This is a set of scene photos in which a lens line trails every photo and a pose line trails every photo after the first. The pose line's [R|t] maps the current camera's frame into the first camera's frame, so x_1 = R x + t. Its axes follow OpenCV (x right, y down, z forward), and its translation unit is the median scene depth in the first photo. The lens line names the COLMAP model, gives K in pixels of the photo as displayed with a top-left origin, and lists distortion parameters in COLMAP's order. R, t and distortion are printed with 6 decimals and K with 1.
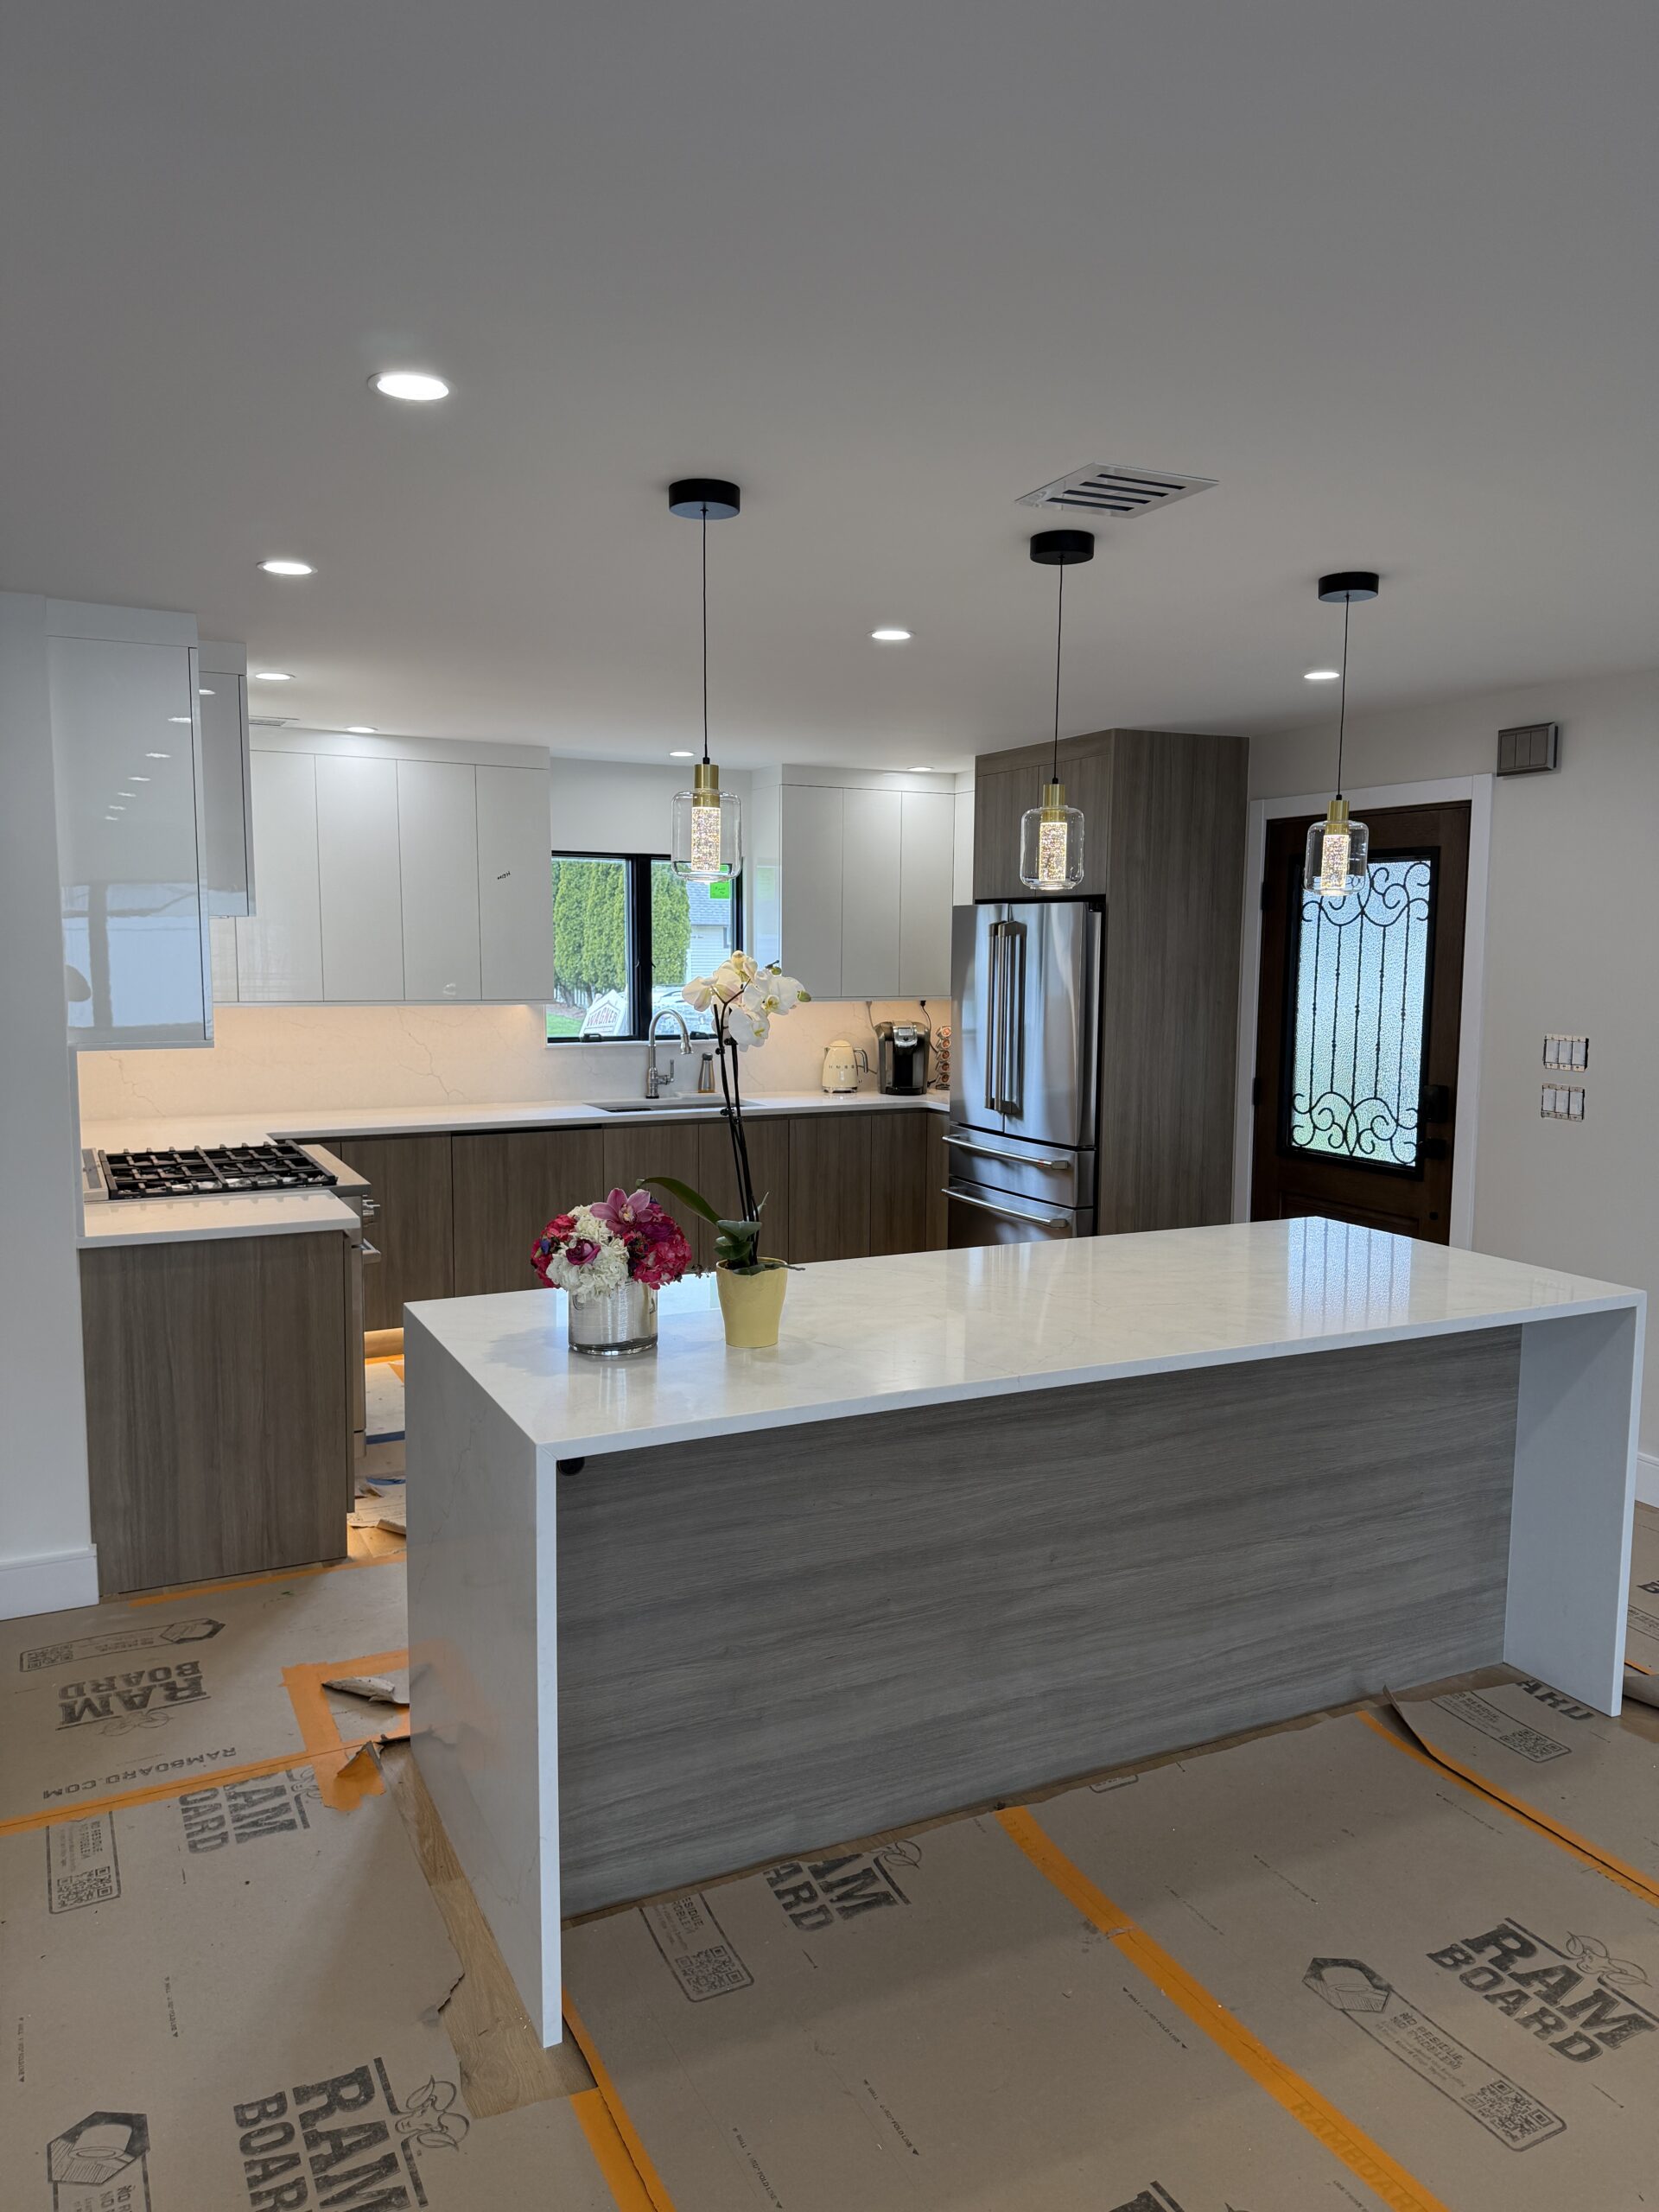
lens RADIAL K [[1571.4, 0, 829.5], [0, 1571.4, 1106.0], [0, 0, 1]] dist [0.084544, -0.050121]
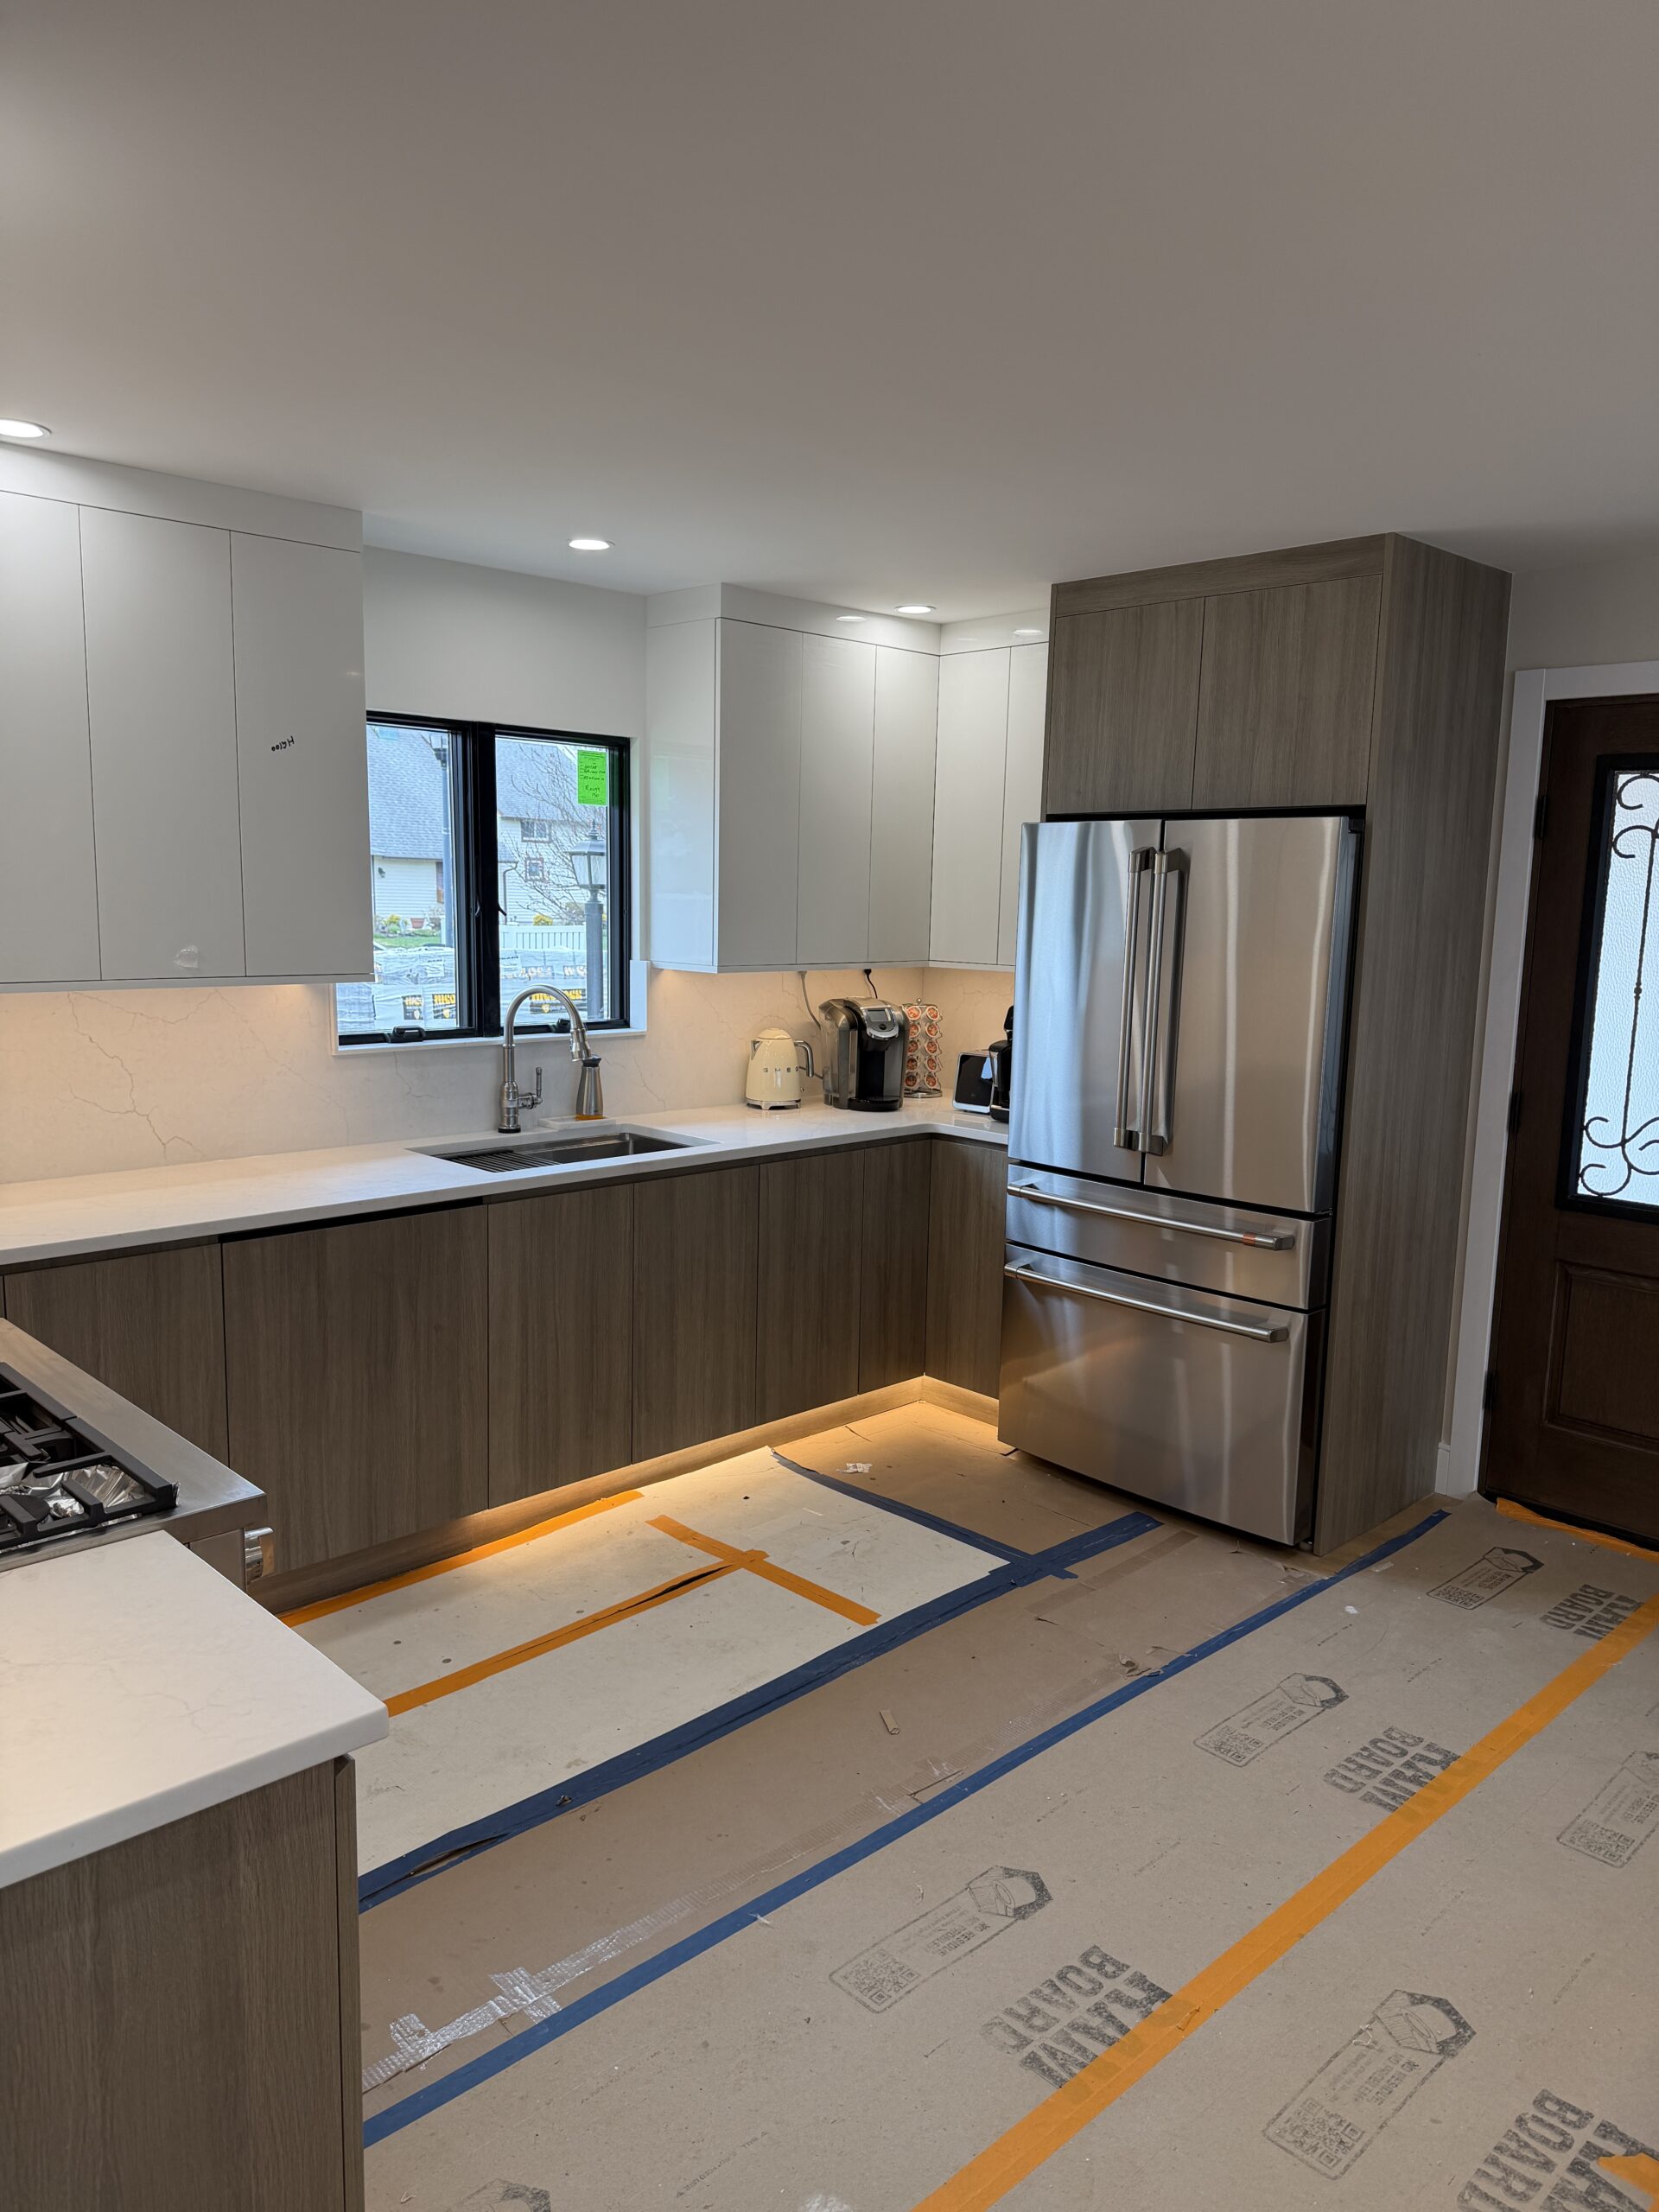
lens RADIAL K [[1576.9, 0, 826.7], [0, 1576.9, 1120.9], [0, 0, 1]] dist [0.024781, -0.020133]
pose [[0.953582, -0.031975, 0.299430, -0.188289], [0.016972, 0.998473, 0.052575, -0.041528], [-0.300653, -0.045053, 0.952669, 0.409613]]
